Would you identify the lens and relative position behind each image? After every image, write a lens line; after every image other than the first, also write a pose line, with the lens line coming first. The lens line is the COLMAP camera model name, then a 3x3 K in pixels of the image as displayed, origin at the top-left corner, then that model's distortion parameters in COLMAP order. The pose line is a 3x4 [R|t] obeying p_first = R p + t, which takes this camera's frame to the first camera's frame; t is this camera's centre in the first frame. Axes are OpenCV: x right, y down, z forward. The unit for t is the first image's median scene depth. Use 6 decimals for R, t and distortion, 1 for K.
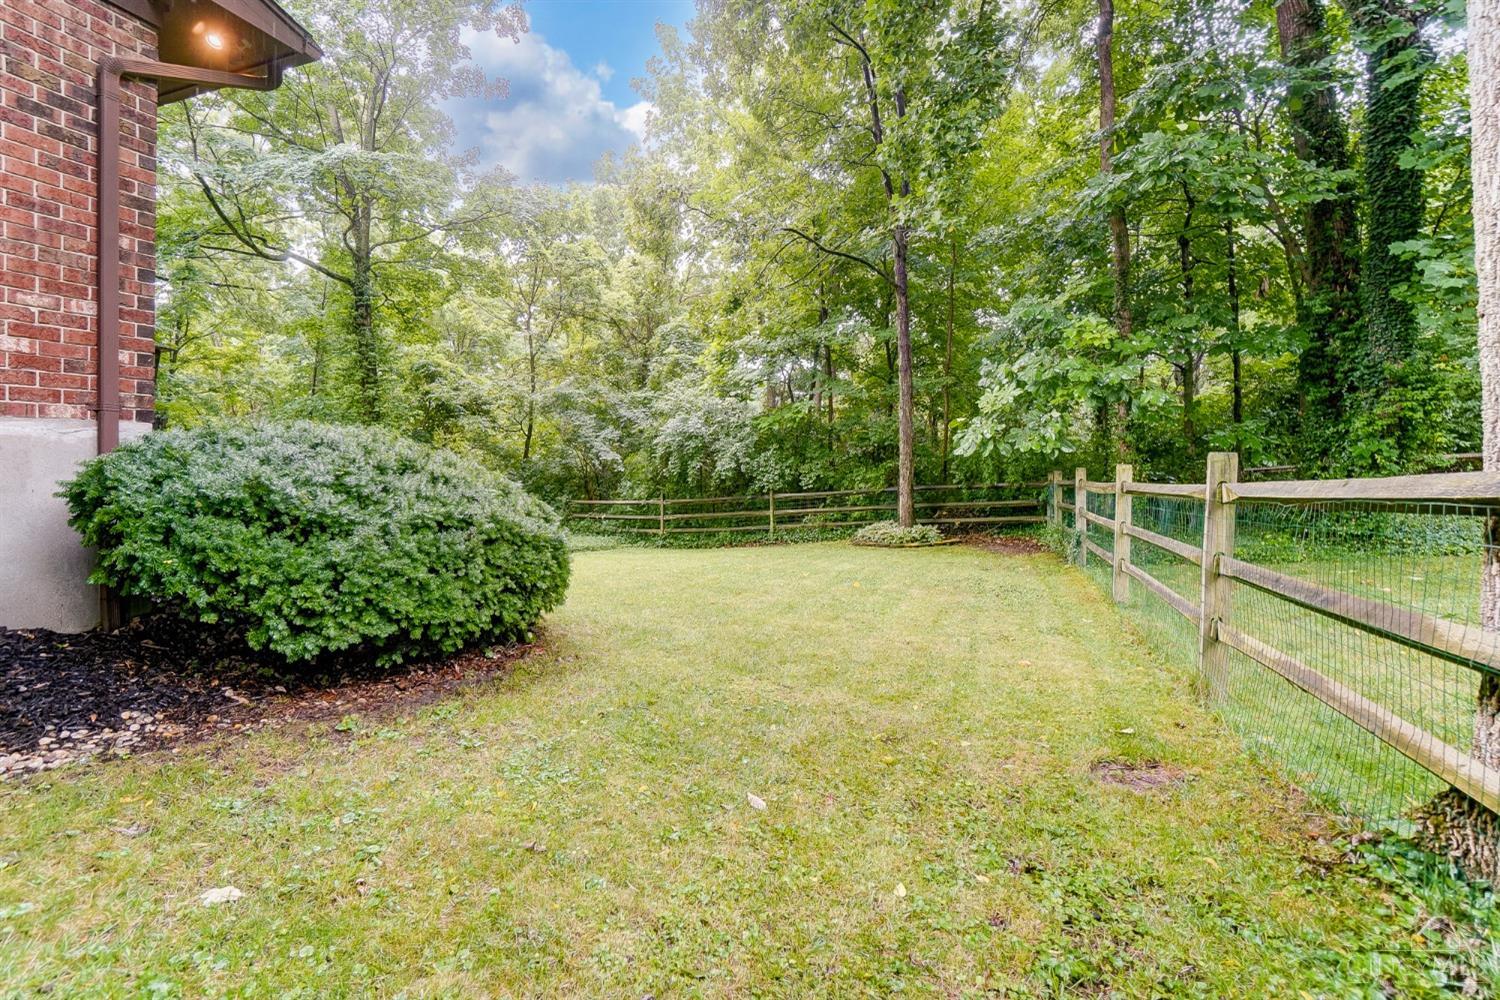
lens RADIAL K [[665.9, 0, 745.8], [0, 665.9, 473.4], [0, 0, 1]] dist [-0.062524, -0.000025]
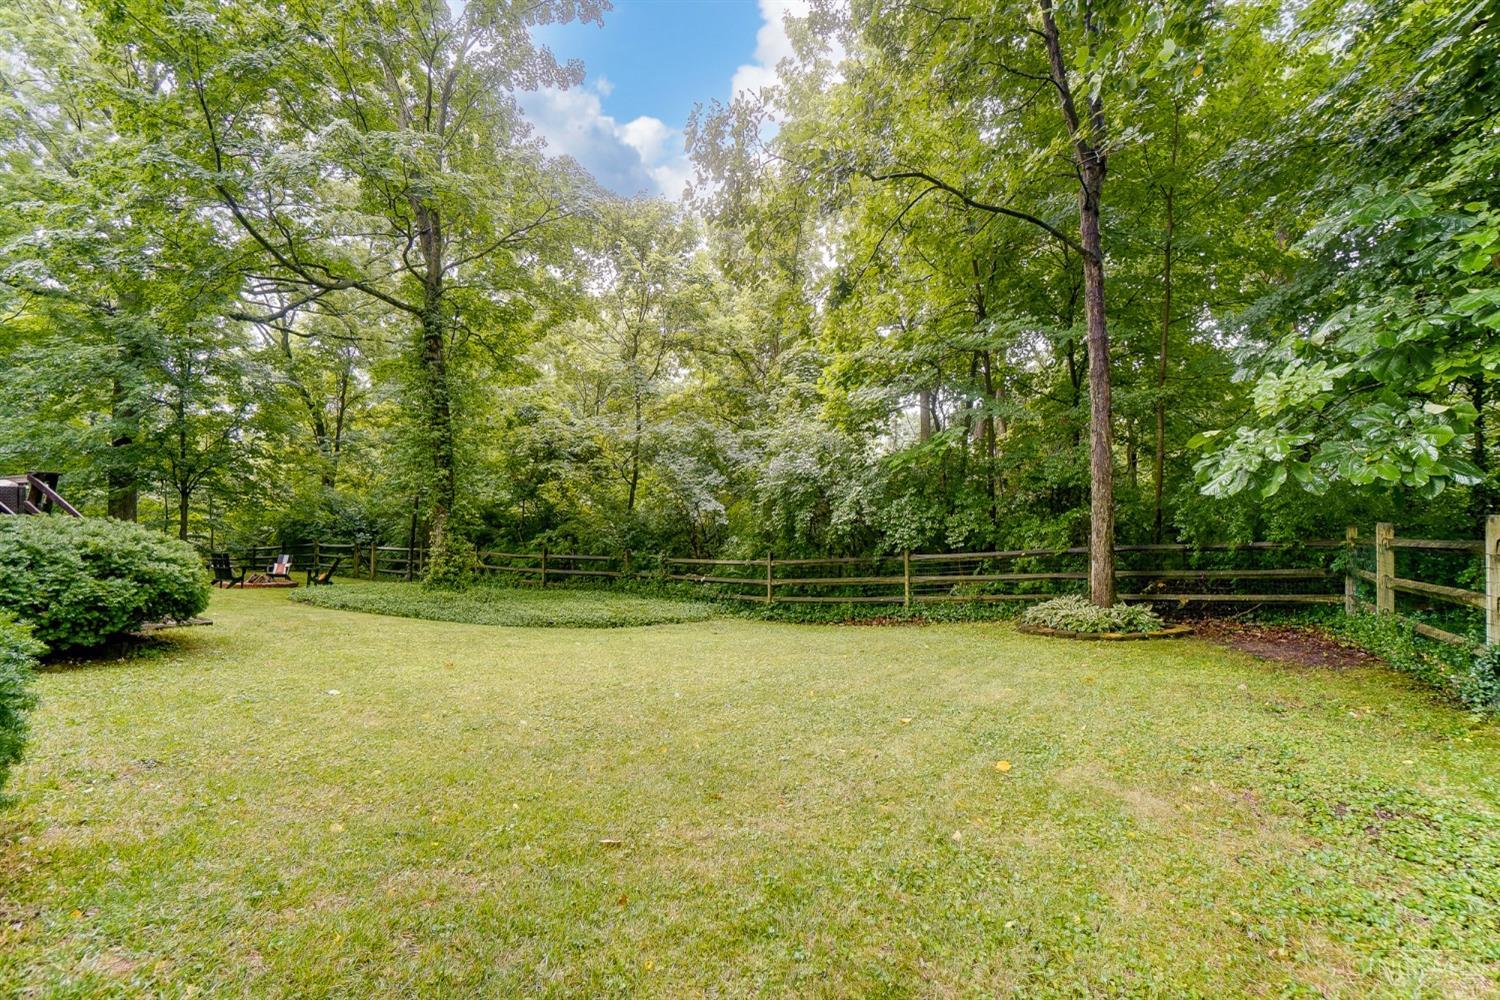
lens RADIAL K [[666.3, 0, 750.7], [0, 666.3, 522.4], [0, 0, 1]] dist [-0.065324, 0.023628]
pose [[0.970343, -0.000604, -0.241730, 0.049151], [-0.001058, 0.999977, -0.006747, -0.000269], [0.241728, 0.006802, 0.970320, 0.235184]]
